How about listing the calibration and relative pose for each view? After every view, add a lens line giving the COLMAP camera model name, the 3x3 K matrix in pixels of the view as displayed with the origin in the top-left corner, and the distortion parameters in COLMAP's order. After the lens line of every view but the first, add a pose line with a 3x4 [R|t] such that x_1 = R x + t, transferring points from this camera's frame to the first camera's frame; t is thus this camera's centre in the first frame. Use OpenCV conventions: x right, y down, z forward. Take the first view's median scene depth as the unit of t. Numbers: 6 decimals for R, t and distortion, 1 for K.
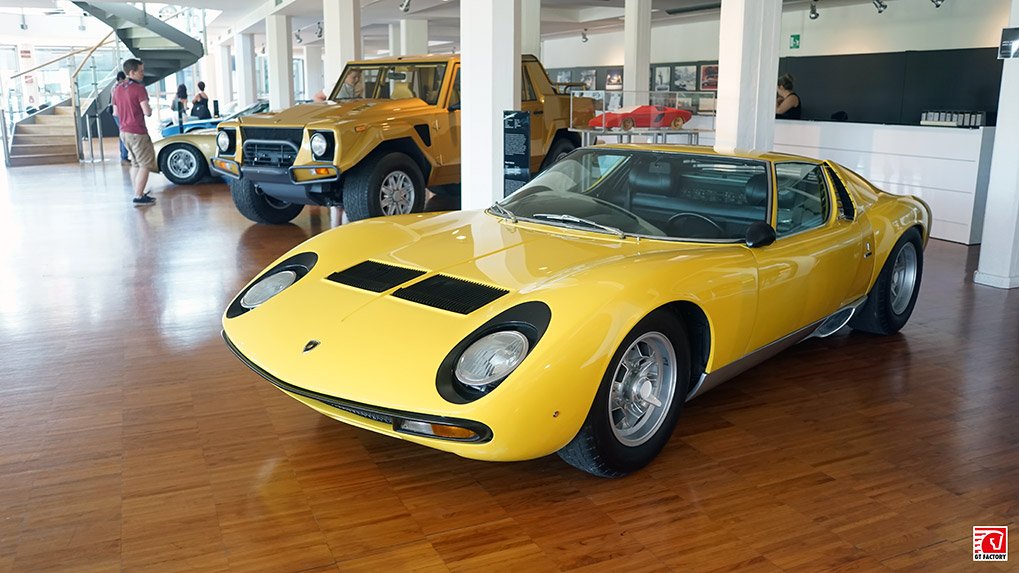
lens RADIAL K [[806.4, 0, 509.5], [0, 806.4, 286.5], [0, 0, 1]] dist [-0.040155, 0.000204]
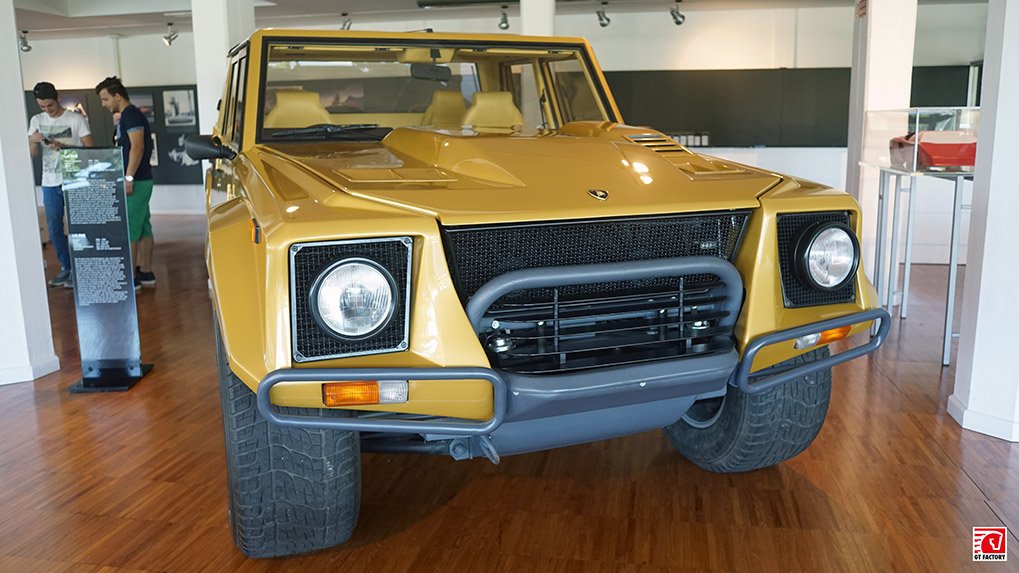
lens RADIAL K [[806.4, 0, 509.5], [0, 806.4, 286.5], [0, 0, 1]] dist [-0.040155, 0.000204]
pose [[0.587234, -0.168024, 0.791786, -0.329851], [0.205490, 0.977115, 0.054950, -0.123040], [-0.782899, 0.130435, 0.608322, 0.539251]]
